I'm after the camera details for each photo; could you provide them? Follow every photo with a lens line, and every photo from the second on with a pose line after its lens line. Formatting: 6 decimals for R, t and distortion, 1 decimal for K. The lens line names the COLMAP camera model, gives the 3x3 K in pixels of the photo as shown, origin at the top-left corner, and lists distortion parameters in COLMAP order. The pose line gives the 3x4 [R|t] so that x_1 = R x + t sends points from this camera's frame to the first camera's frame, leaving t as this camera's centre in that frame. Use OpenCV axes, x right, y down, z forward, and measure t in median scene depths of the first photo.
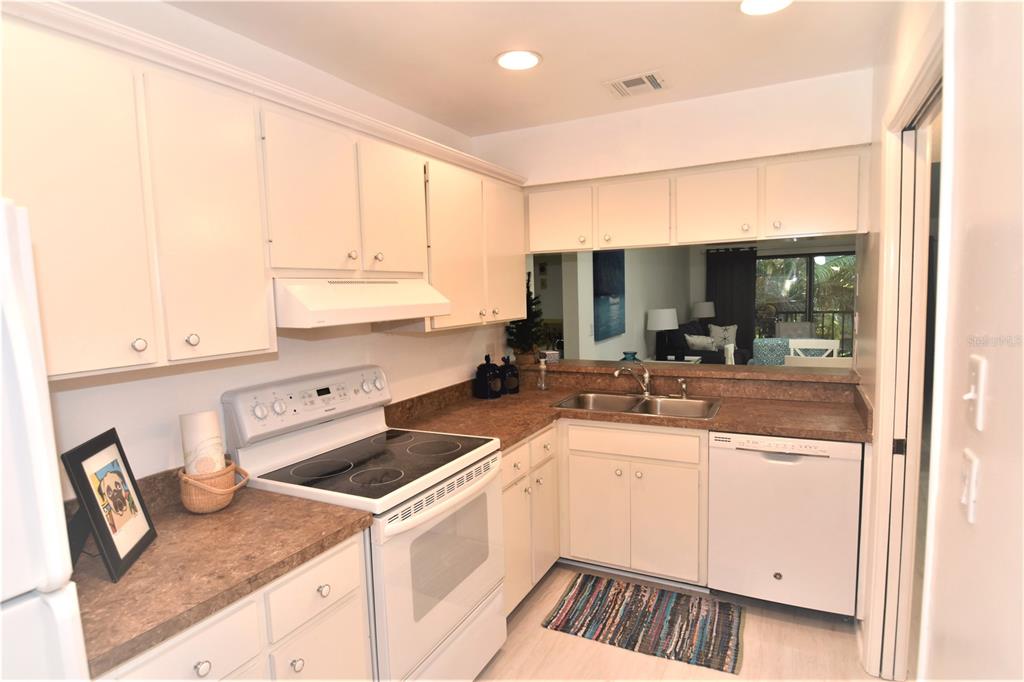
lens RADIAL K [[537.7, 0, 510.7], [0, 537.7, 342.3], [0, 0, 1]] dist [-0.036683, -0.000469]
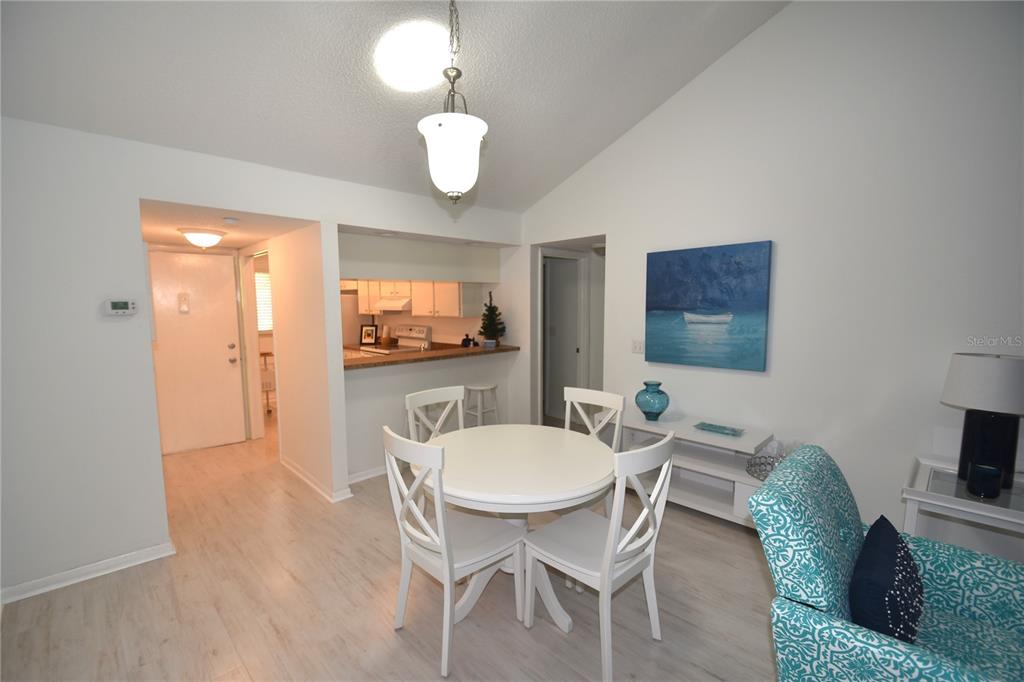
lens RADIAL K [[458.4, 0, 506.0], [0, 458.4, 344.9], [0, 0, 1]] dist [-0.013749, -0.001638]
pose [[-0.328432, 0.124507, -0.936285, 1.822059], [-0.066152, 0.985807, 0.154298, -0.253313], [0.942208, 0.112614, -0.315535, 2.023992]]
